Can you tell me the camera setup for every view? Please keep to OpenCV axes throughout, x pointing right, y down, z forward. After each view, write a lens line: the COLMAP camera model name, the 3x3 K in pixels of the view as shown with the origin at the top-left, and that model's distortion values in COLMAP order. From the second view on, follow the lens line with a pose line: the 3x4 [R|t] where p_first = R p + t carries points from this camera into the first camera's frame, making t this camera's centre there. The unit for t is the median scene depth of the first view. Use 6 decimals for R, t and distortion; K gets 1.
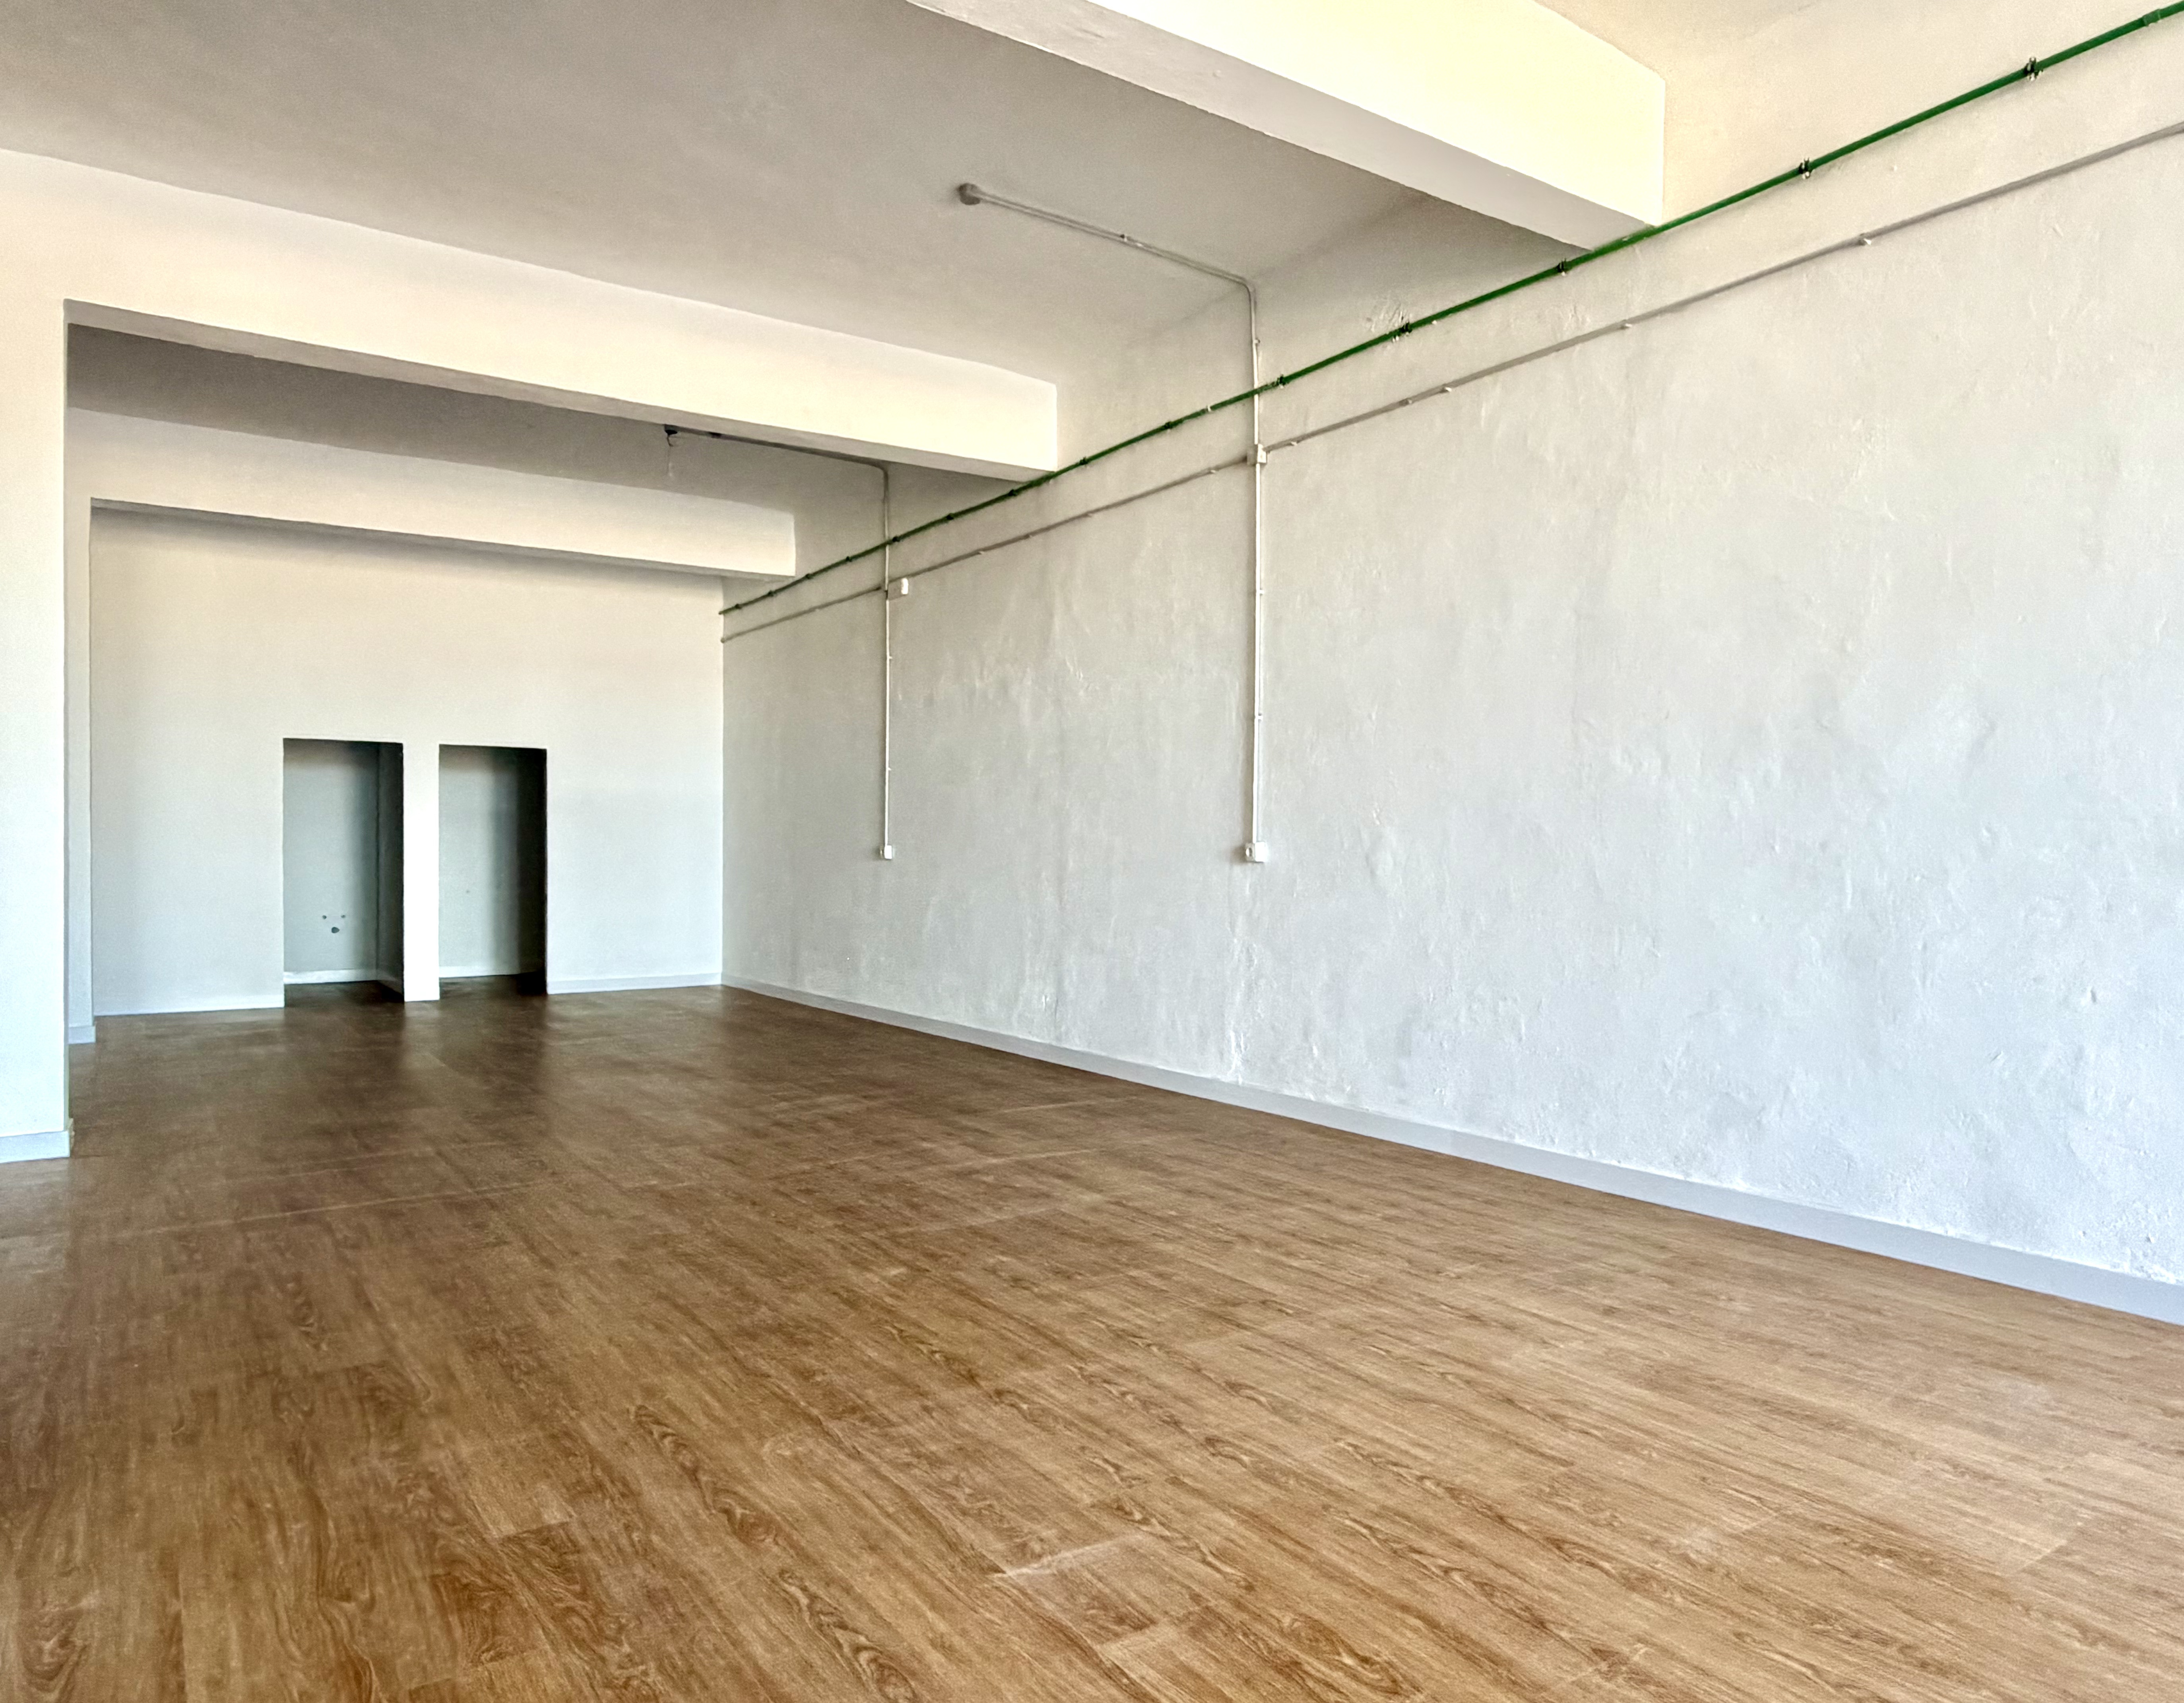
lens RADIAL K [[1431.1, 0, 1092.0], [0, 1431.1, 851.5], [0, 0, 1]] dist [0.000405, -0.000661]
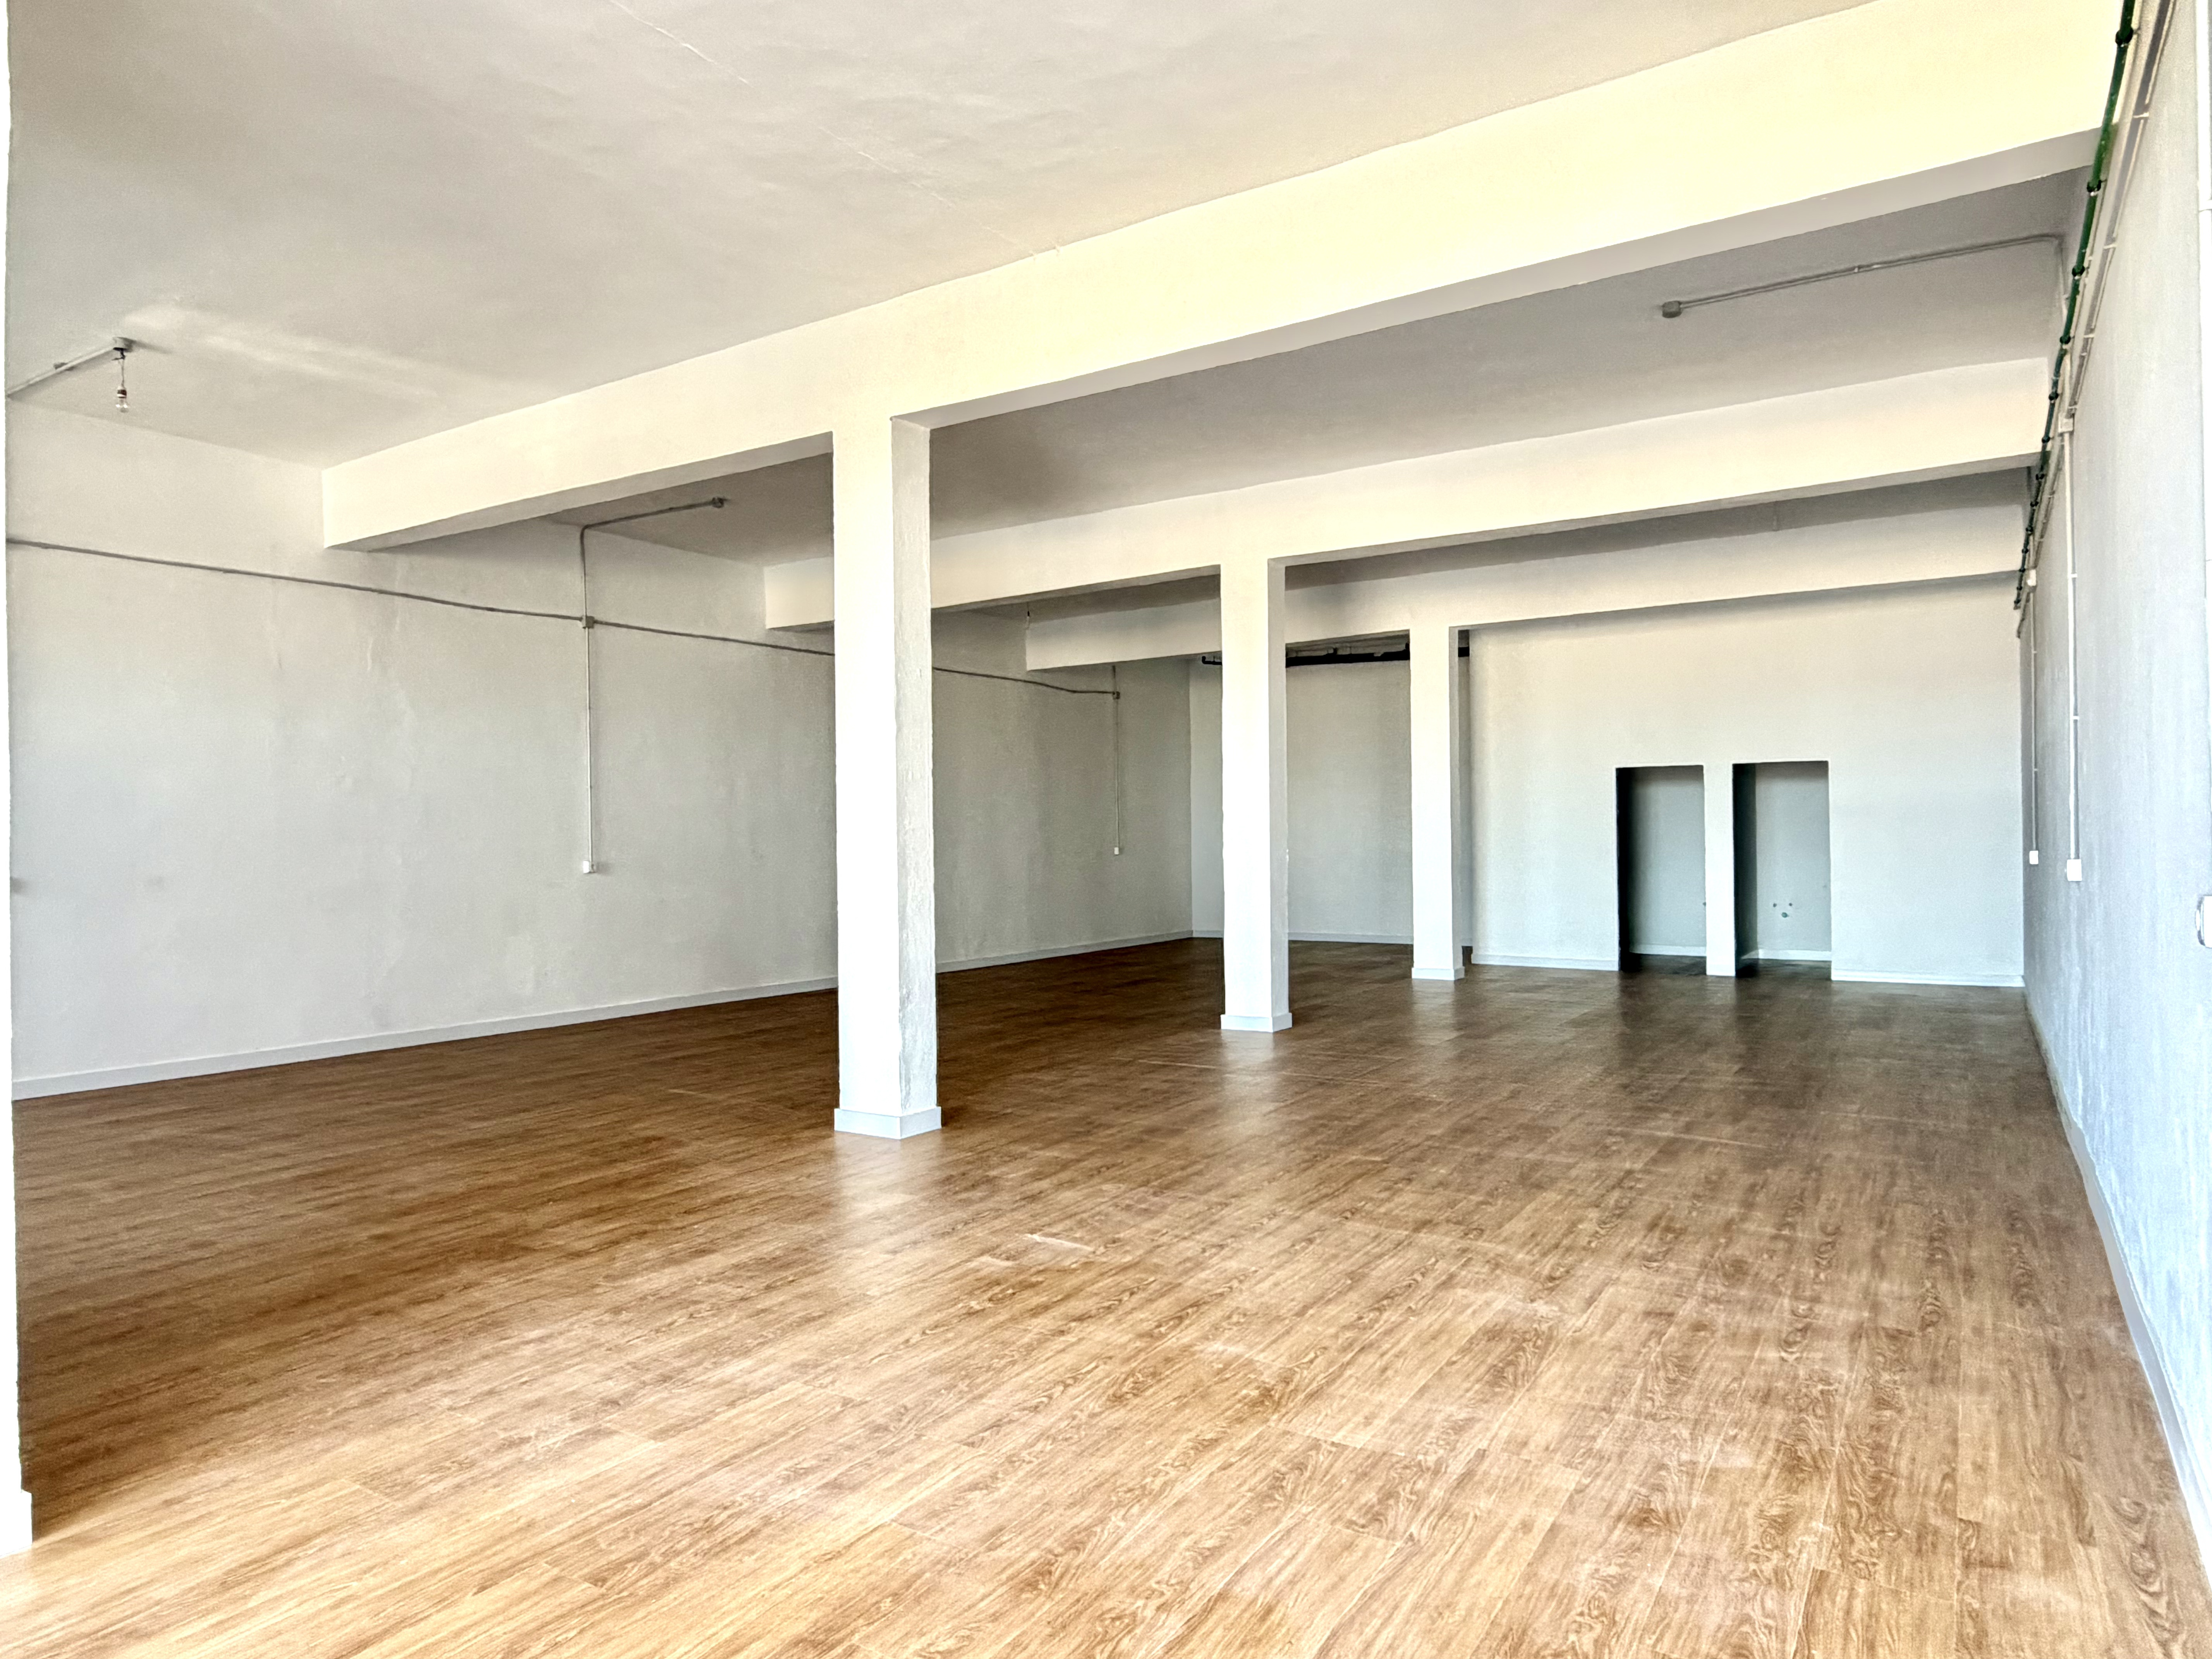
lens RADIAL K [[1348.0, 0, 1098.7], [0, 1348.0, 800.4], [0, 0, 1]] dist [0.001492, -0.000790]
pose [[0.386684, -0.034219, -0.921577, 1.325661], [0.010930, 0.999411, -0.032523, -0.043883], [0.922147, 0.002504, 0.386830, 0.247064]]
